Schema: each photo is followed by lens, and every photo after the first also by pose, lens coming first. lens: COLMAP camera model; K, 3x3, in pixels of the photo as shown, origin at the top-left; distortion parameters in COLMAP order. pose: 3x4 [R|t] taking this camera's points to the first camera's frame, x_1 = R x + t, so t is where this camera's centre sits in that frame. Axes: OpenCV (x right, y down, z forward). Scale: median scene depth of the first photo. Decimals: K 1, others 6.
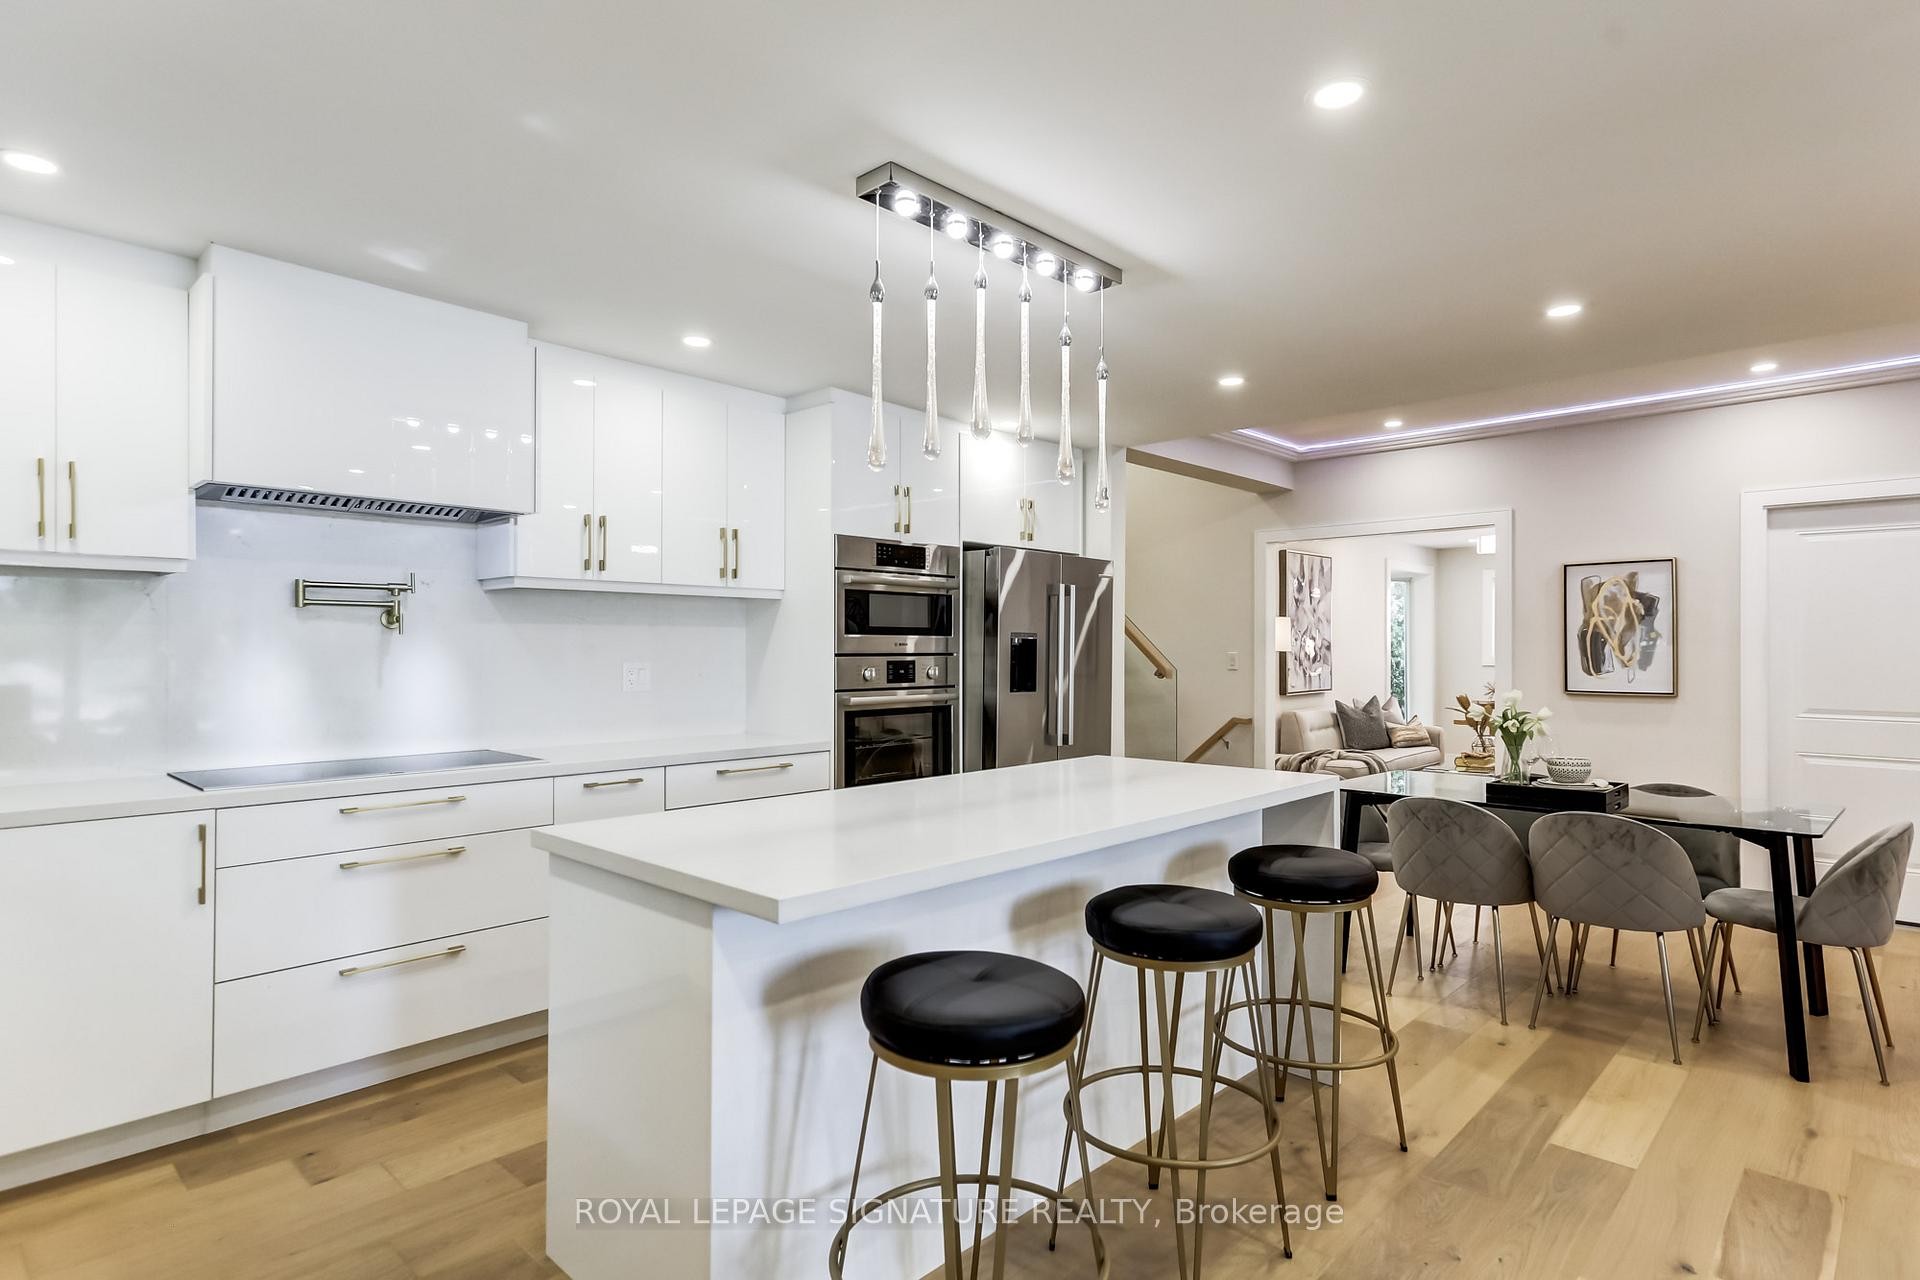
lens RADIAL K [[993.1, 0, 939.6], [0, 993.1, 642.9], [0, 0, 1]] dist [-0.006103, 0.001190]
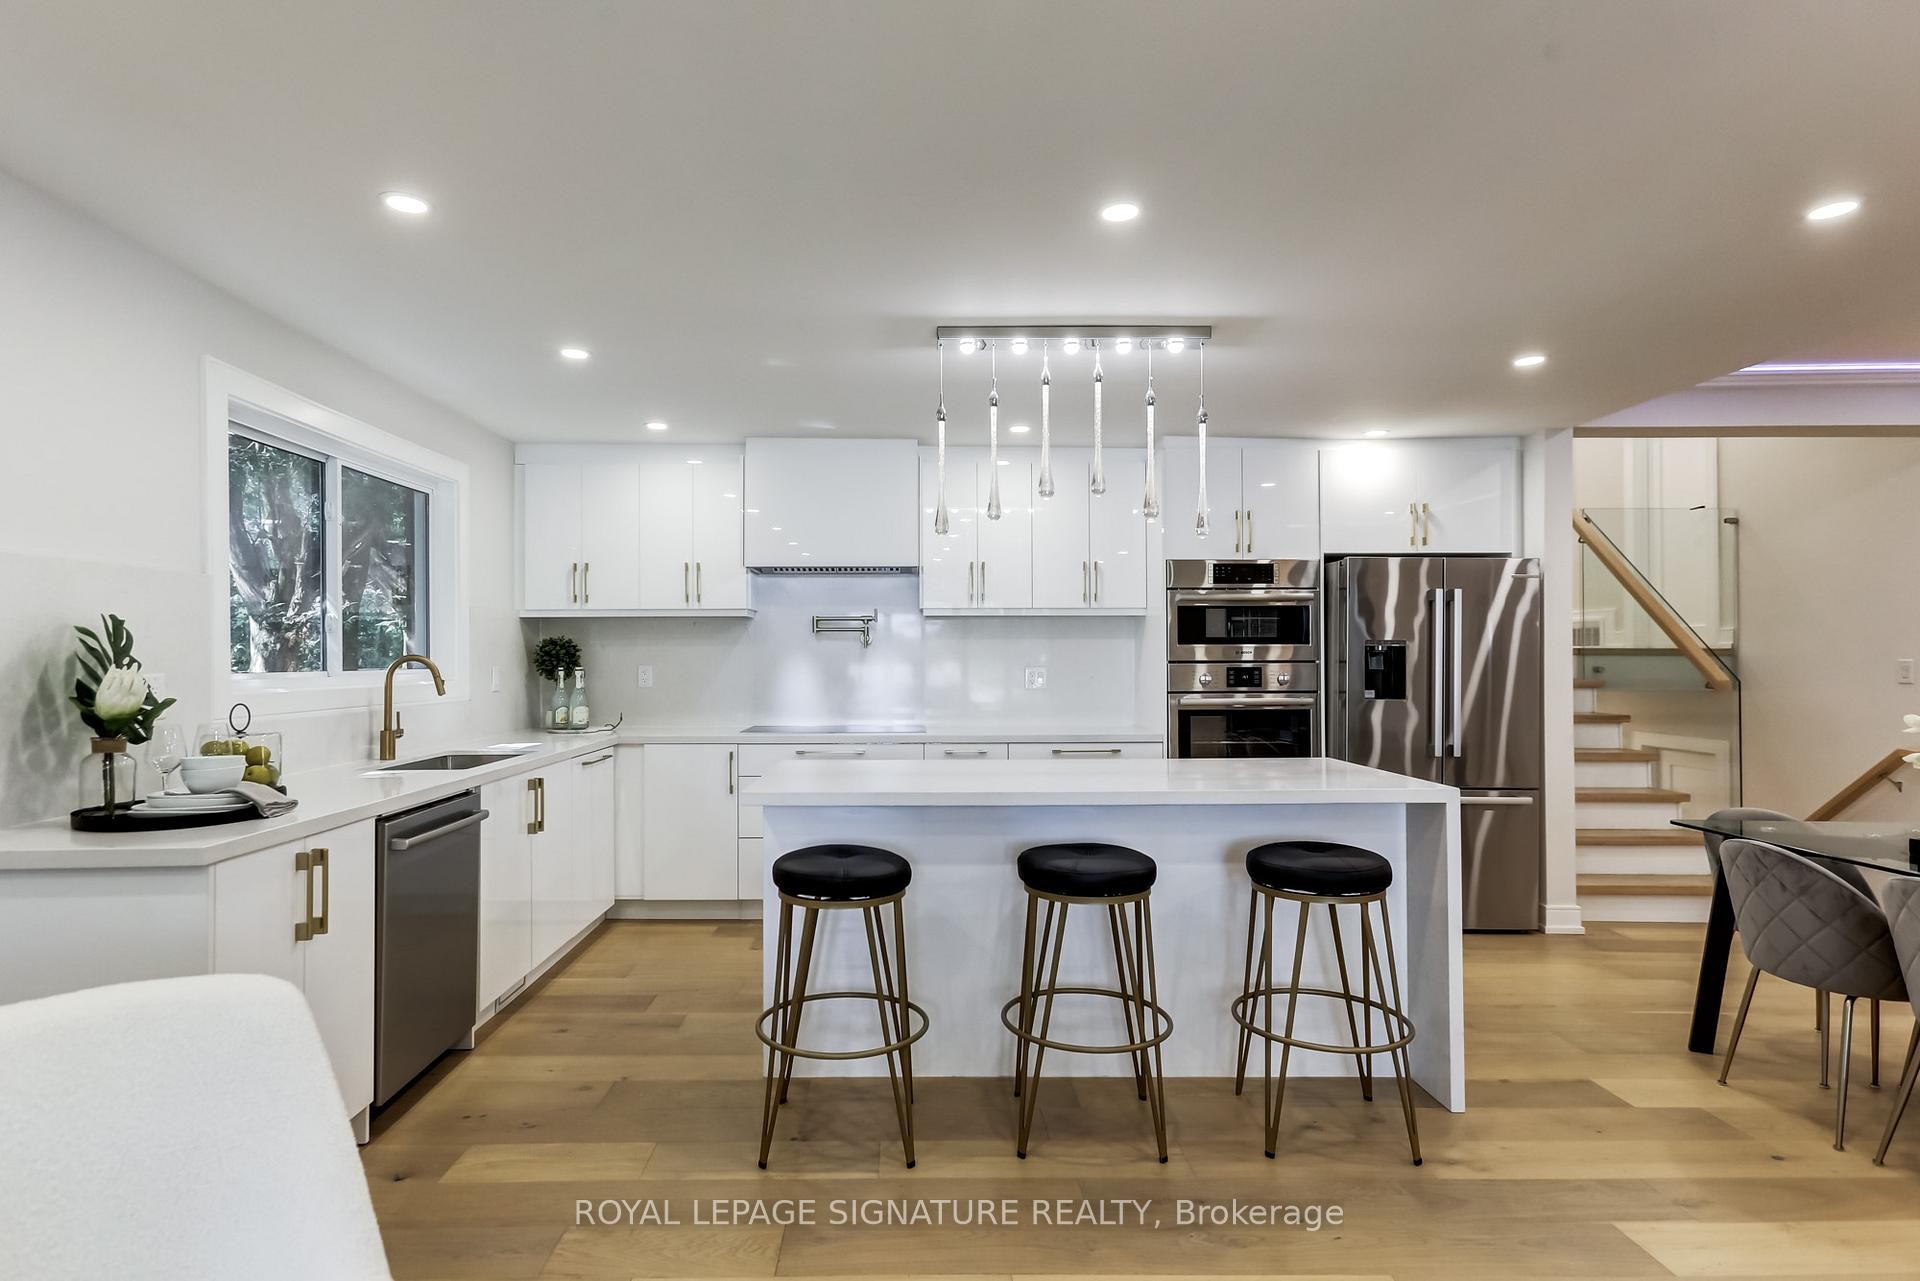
lens RADIAL K [[993.1, 0, 958.6], [0, 993.1, 653.7], [0, 0, 1]] dist [-0.006103, 0.001190]
pose [[0.704031, -0.004950, -0.710152, 0.553068], [0.007012, 0.999975, -0.000019, 0.000439], [0.710135, -0.004966, 0.704048, -0.010821]]
